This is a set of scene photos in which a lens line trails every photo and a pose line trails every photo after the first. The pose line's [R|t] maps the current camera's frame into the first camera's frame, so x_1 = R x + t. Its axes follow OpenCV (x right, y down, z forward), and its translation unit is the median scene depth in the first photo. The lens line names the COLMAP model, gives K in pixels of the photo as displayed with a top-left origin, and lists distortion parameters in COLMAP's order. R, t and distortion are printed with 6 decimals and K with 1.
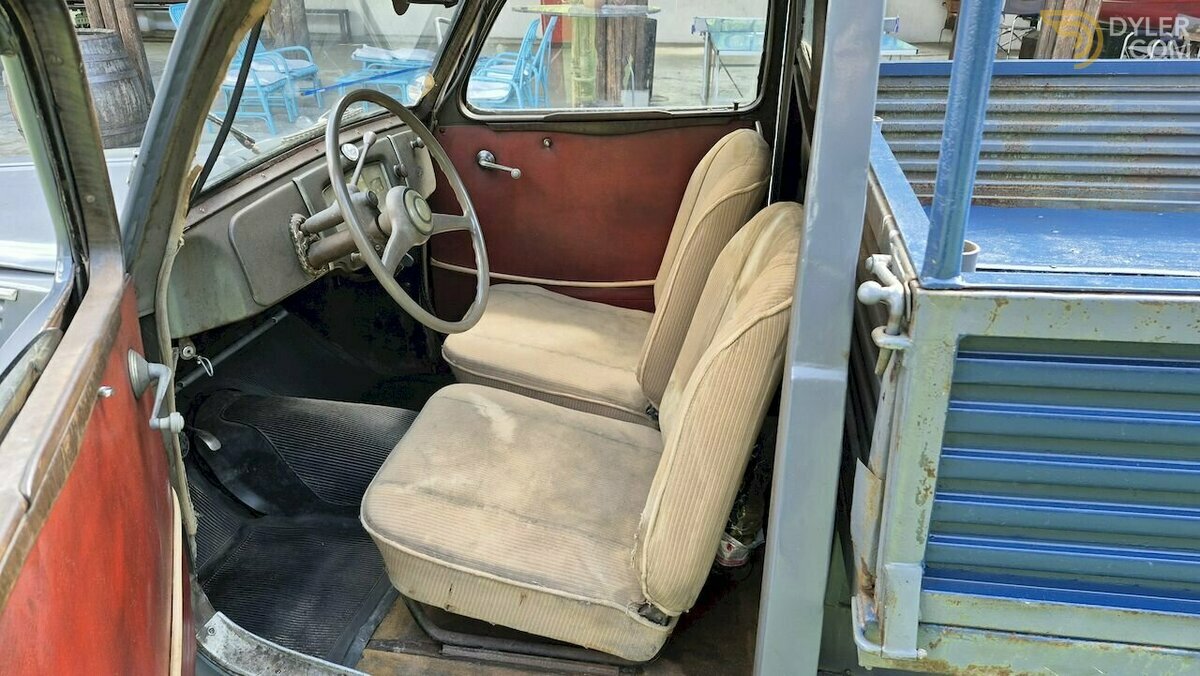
lens RADIAL K [[842.7, 0, 600.0], [0, 842.7, 338.0], [0, 0, 1]] dist [0.100961, -0.116056]
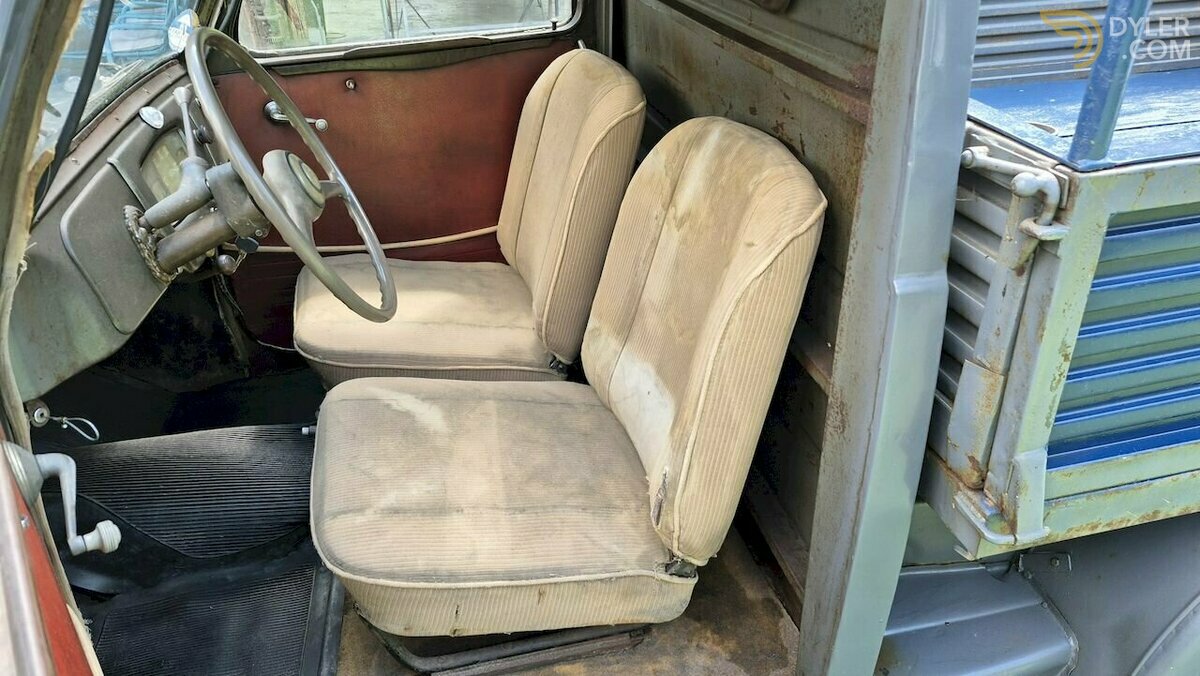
lens RADIAL K [[837.4, 0, 605.1], [0, 837.4, 349.2], [0, 0, 1]] dist [0.090954, -0.109467]
pose [[0.918166, -0.205257, 0.338880, -0.254558], [0.175724, 0.977581, 0.116004, -0.035850], [-0.355093, -0.046962, 0.933650, 0.146300]]
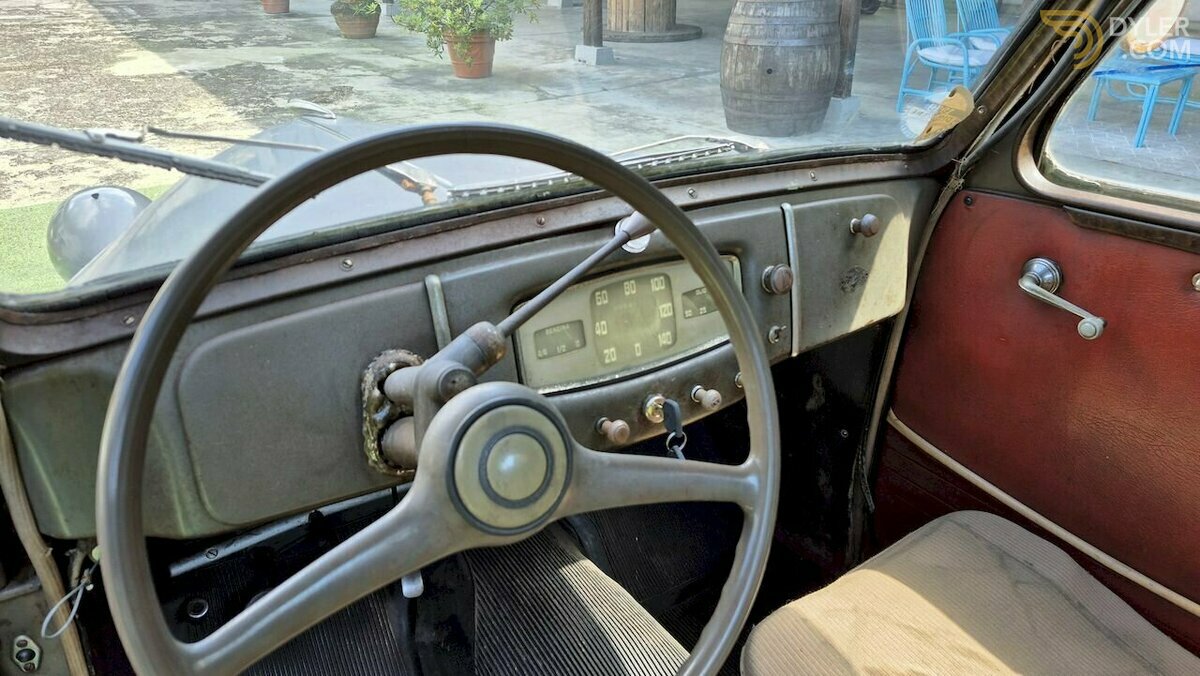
lens RADIAL K [[842.7, 0, 600.0], [0, 842.7, 338.0], [0, 0, 1]] dist [0.100961, -0.116056]
pose [[0.684030, 0.326784, -0.652161, 0.030719], [-0.308826, 0.939699, 0.146946, -0.262389], [0.660855, 0.100889, 0.743702, 0.733637]]
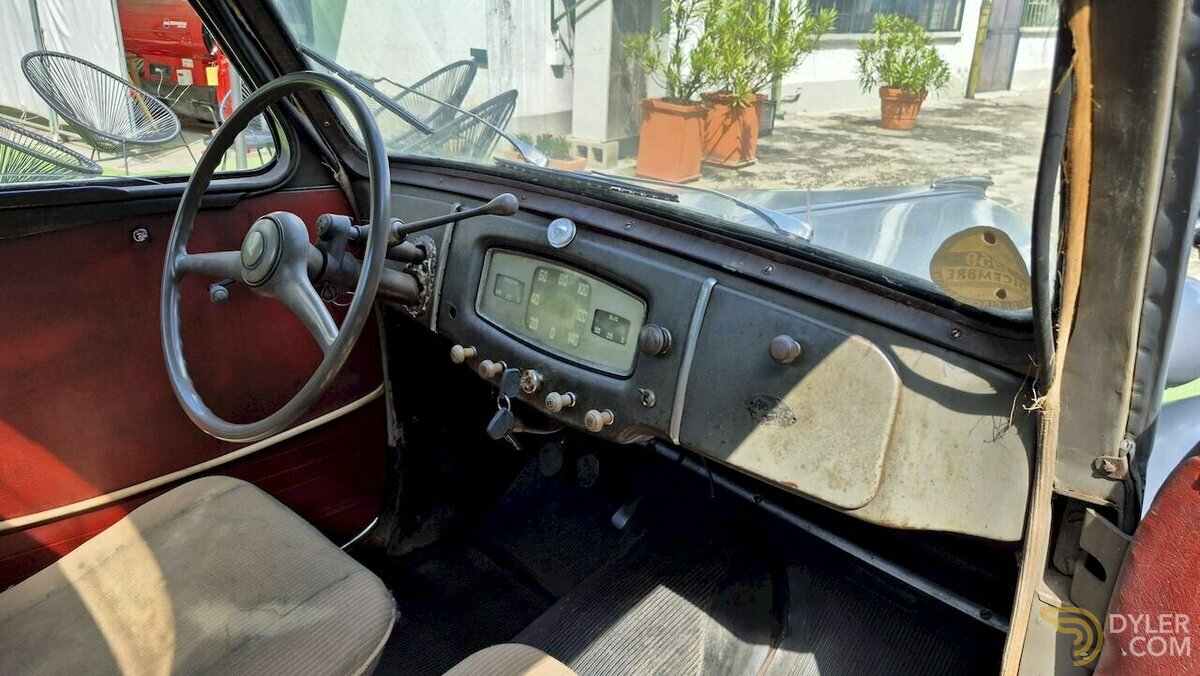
lens RADIAL K [[842.7, 0, 600.0], [0, 842.7, 338.0], [0, 0, 1]] dist [0.100961, -0.116056]
pose [[-0.566603, 0.283481, -0.773692, 0.177929], [-0.366830, 0.753996, 0.544908, -0.560581], [0.737832, 0.592560, -0.323227, 1.439126]]
